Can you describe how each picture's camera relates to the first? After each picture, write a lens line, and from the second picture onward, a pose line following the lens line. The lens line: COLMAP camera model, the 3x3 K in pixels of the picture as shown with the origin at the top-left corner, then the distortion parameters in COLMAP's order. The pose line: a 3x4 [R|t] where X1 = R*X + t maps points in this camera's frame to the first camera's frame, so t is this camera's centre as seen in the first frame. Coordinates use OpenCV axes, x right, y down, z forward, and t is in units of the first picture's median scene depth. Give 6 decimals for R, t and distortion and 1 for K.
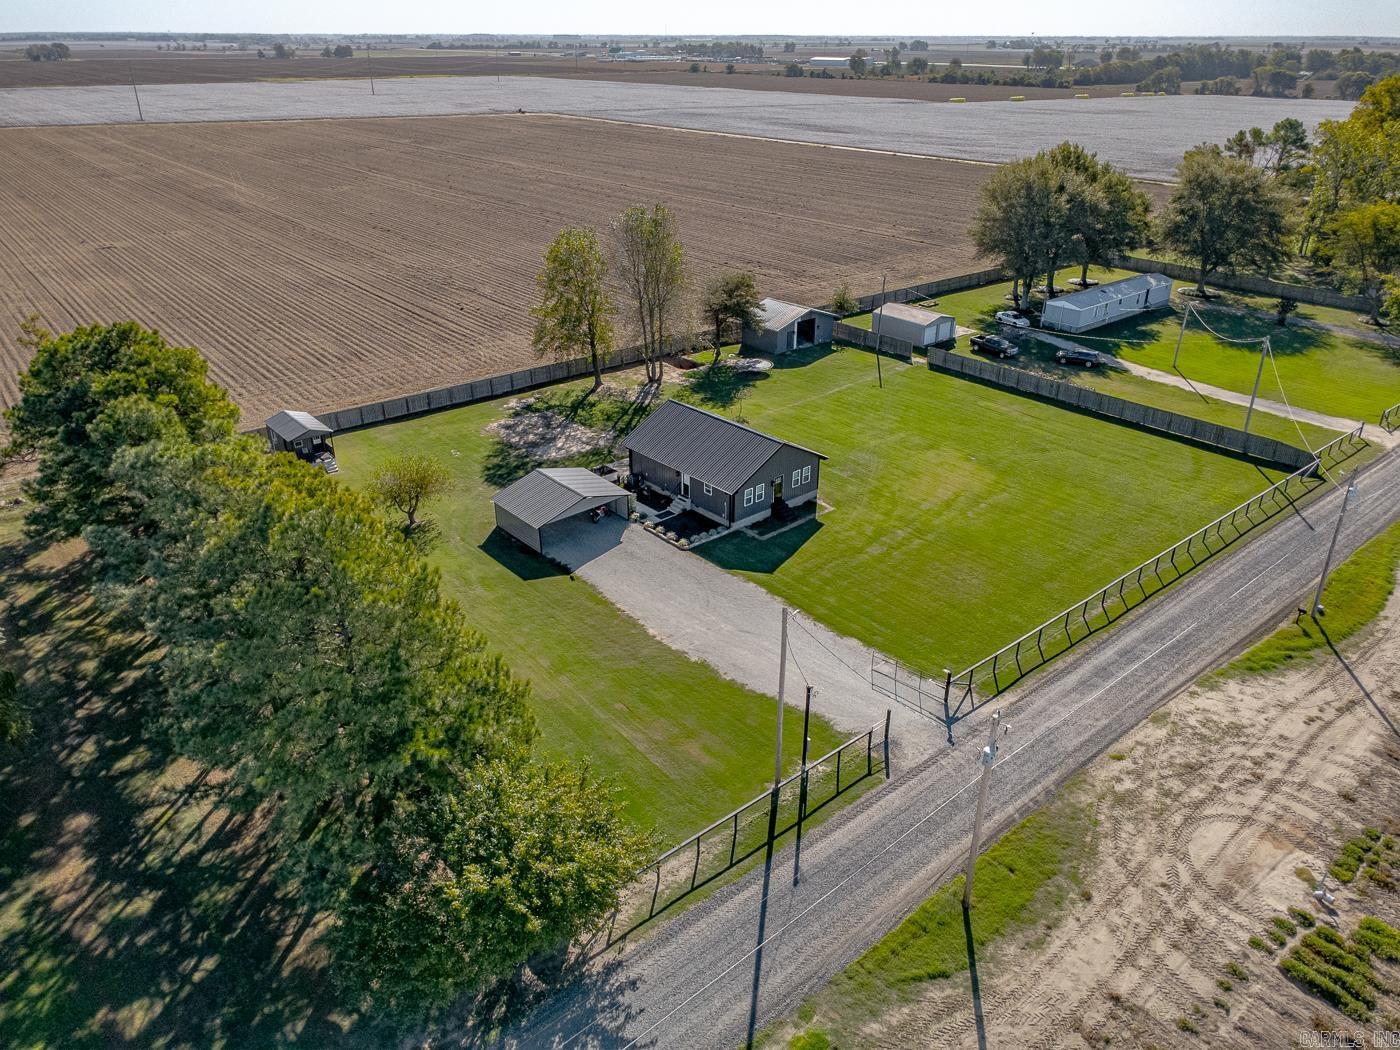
lens RADIAL K [[987.9, 0, 693.6], [0, 987.9, 525.4], [0, 0, 1]] dist [0.003535, 0.001955]
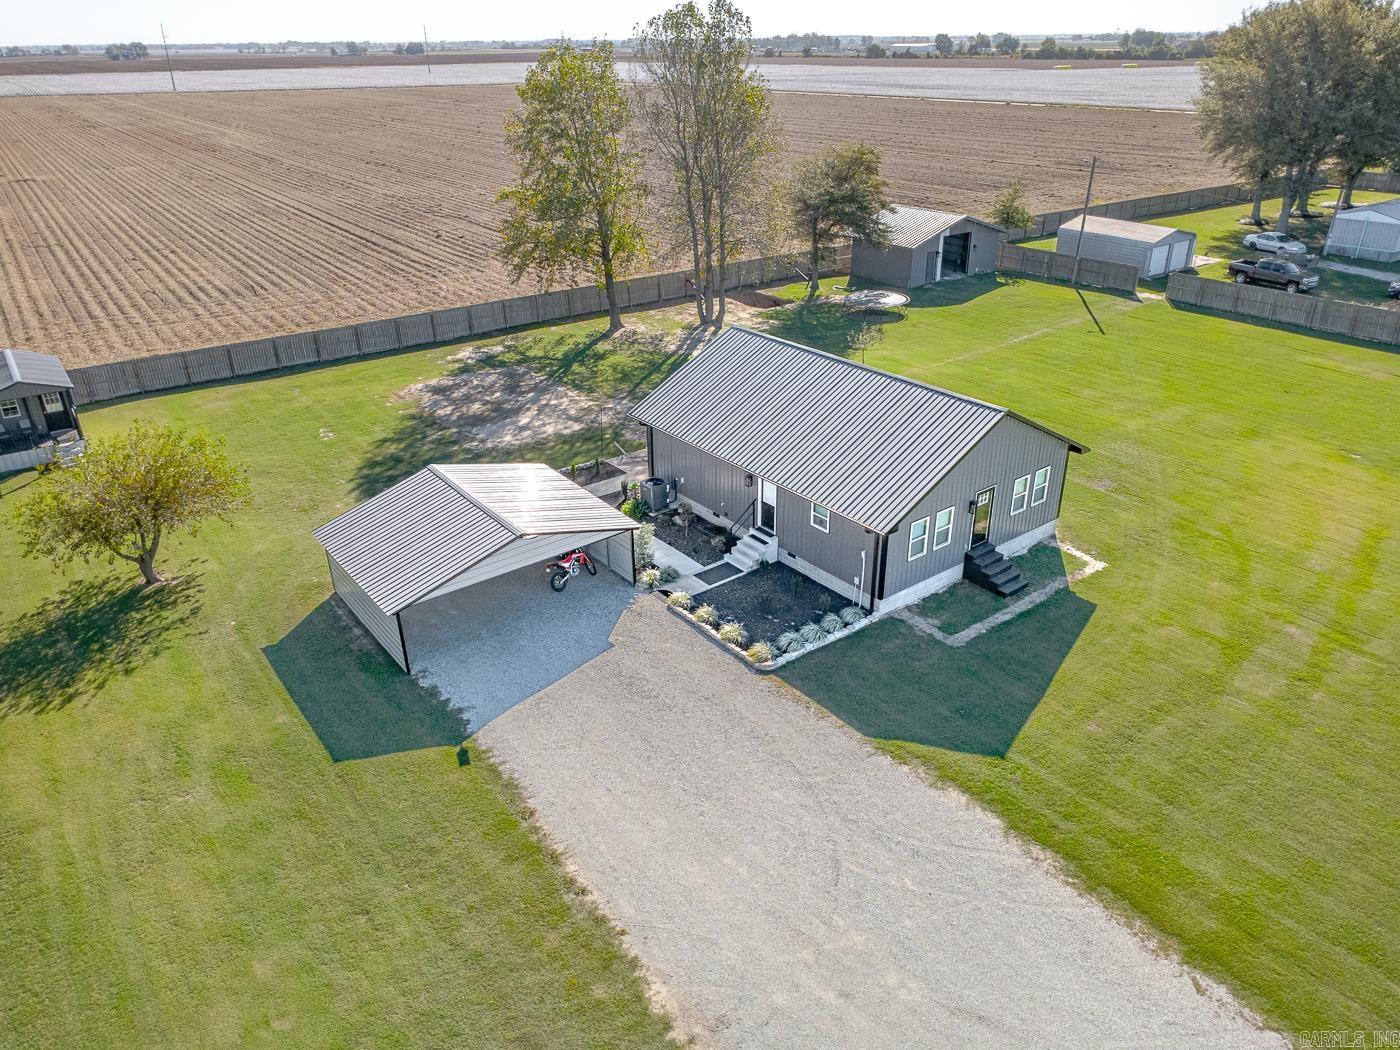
lens RADIAL K [[987.9, 0, 693.6], [0, 987.9, 525.4], [0, 0, 1]] dist [0.003535, 0.001955]
pose [[0.997676, 0.017068, -0.065962, -0.008931], [-0.017301, 0.999846, -0.002952, -0.023666], [0.065902, 0.004086, 0.997818, 0.434463]]
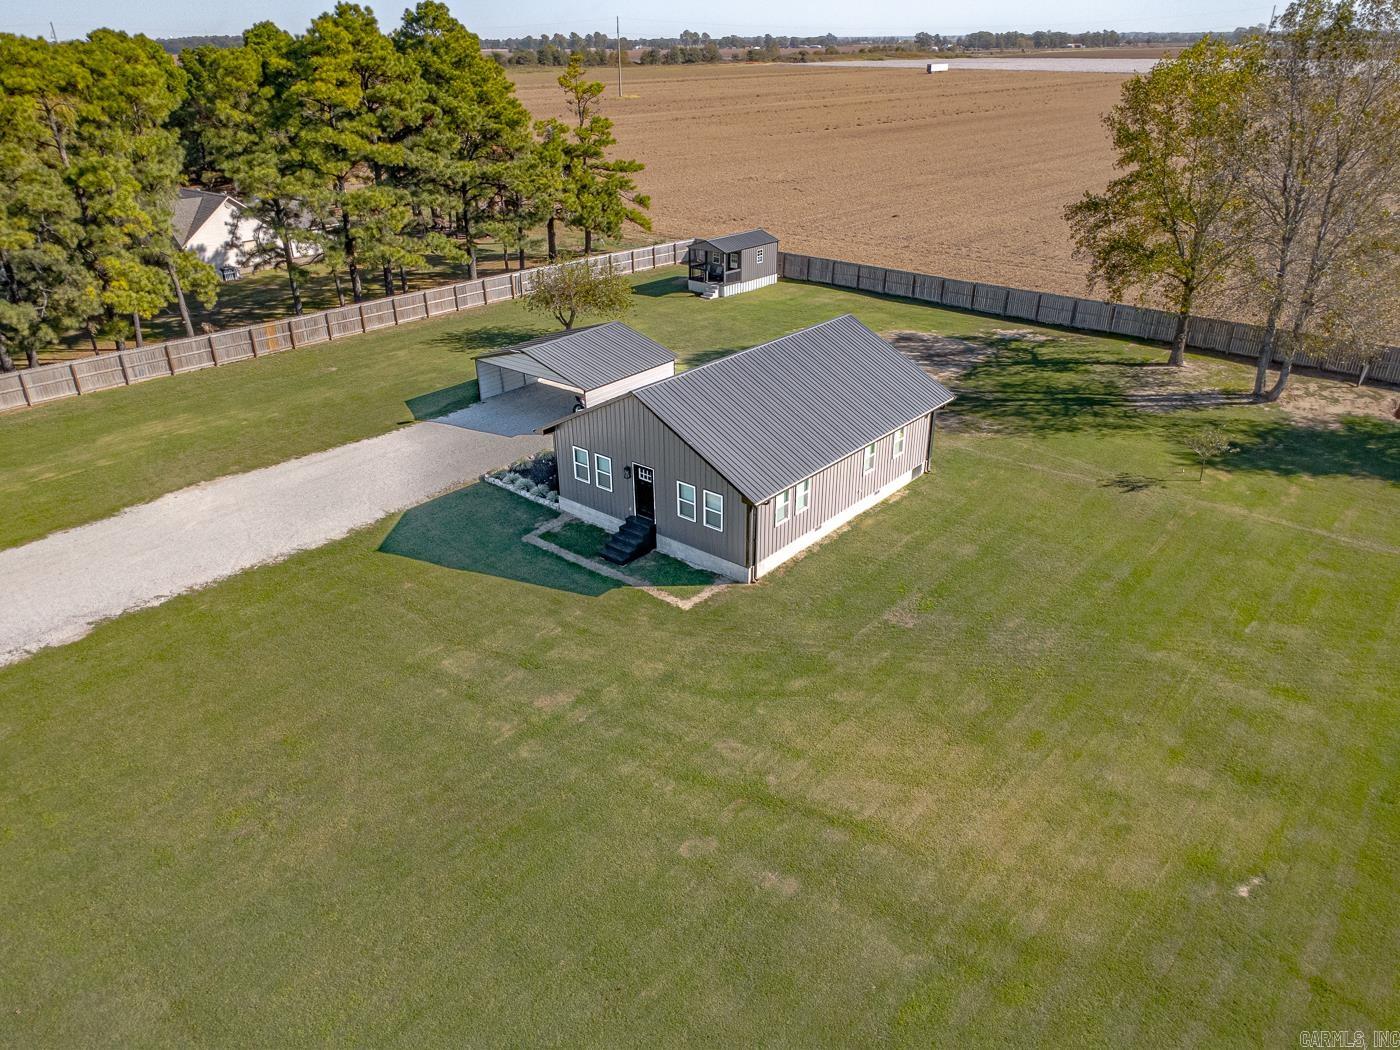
lens RADIAL K [[977.9, 0, 722.2], [0, 977.9, 540.4], [0, 0, 1]] dist [0.019944, 0.000753]
pose [[0.154372, 0.448318, -0.880443, 0.389136], [-0.436298, 0.830465, 0.346371, -0.149452], [0.886461, 0.330665, 0.323801, 0.688958]]
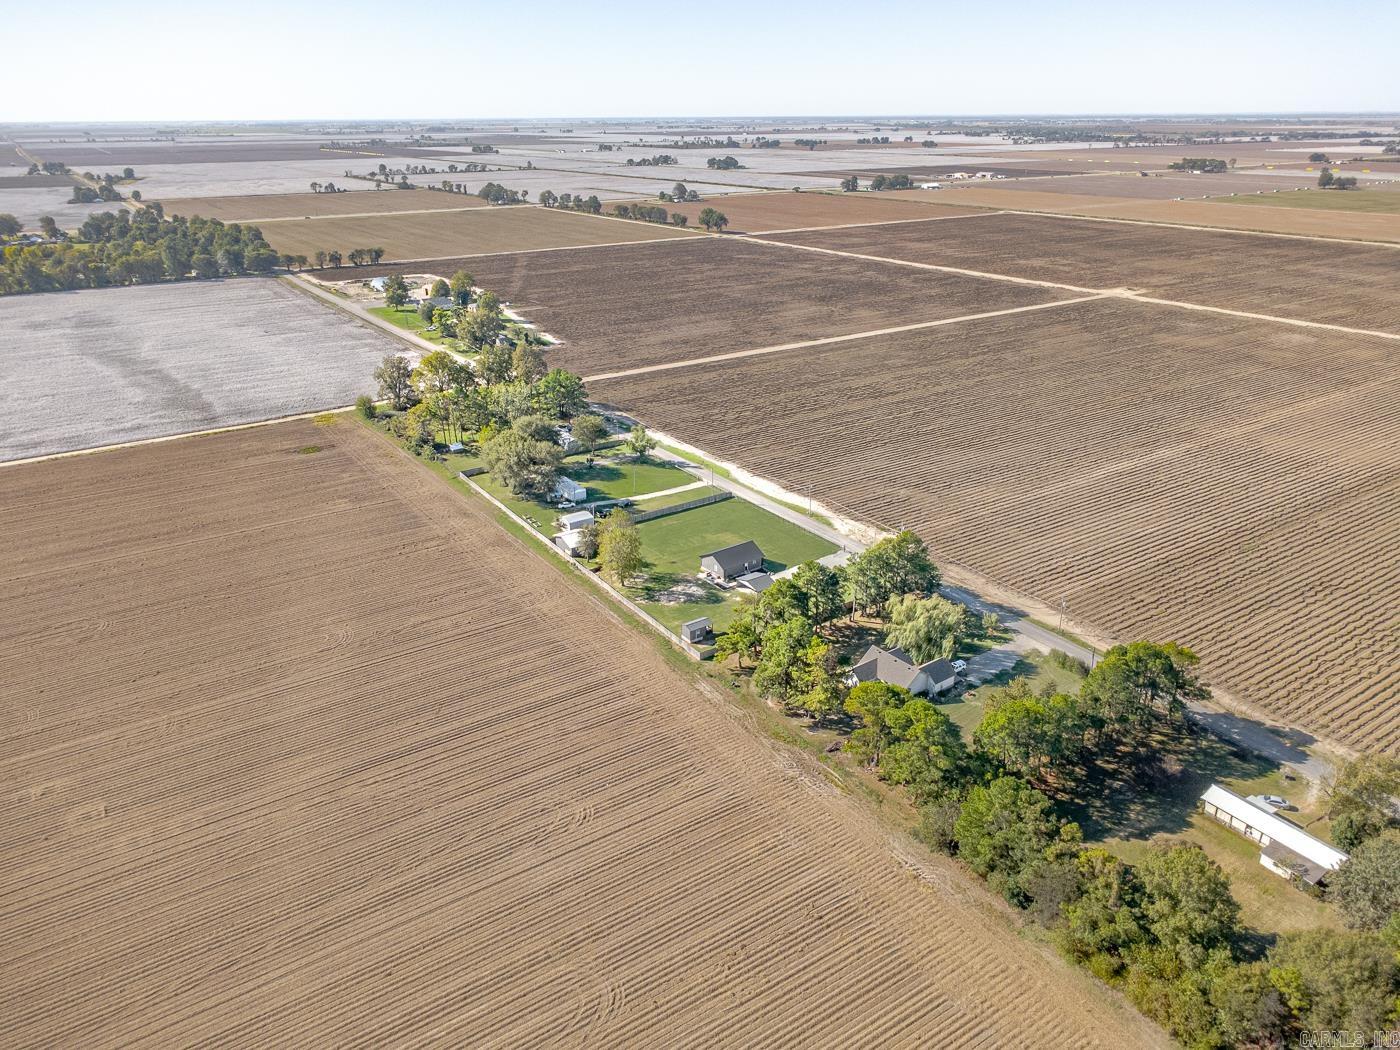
lens RADIAL K [[987.9, 0, 693.6], [0, 987.9, 525.4], [0, 0, 1]] dist [0.003535, 0.001955]
pose [[0.102741, -0.394250, 0.913242, -2.313878], [0.455846, 0.834681, 0.309051, -0.972899], [-0.884109, 0.384546, 0.265473, 0.176668]]
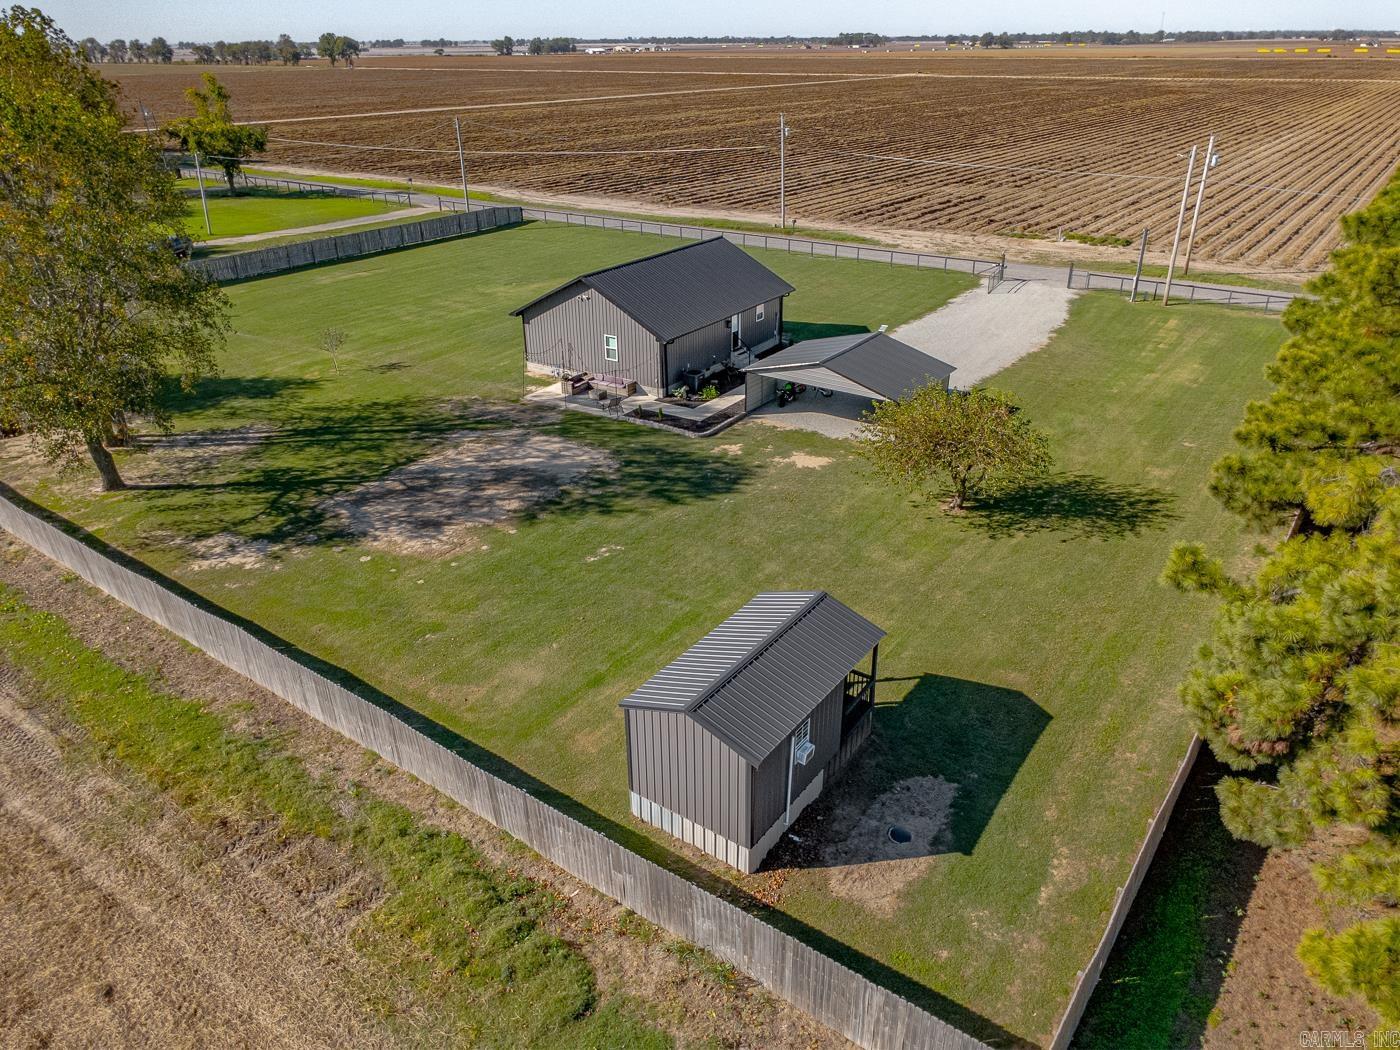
lens RADIAL K [[987.9, 0, 693.6], [0, 987.9, 525.4], [0, 0, 1]] dist [0.003535, 0.001955]
pose [[-0.240567, -0.433813, 0.868294, -0.535274], [0.444052, 0.746273, 0.495877, -0.239111], [-0.863102, 0.504859, 0.013107, 0.849499]]
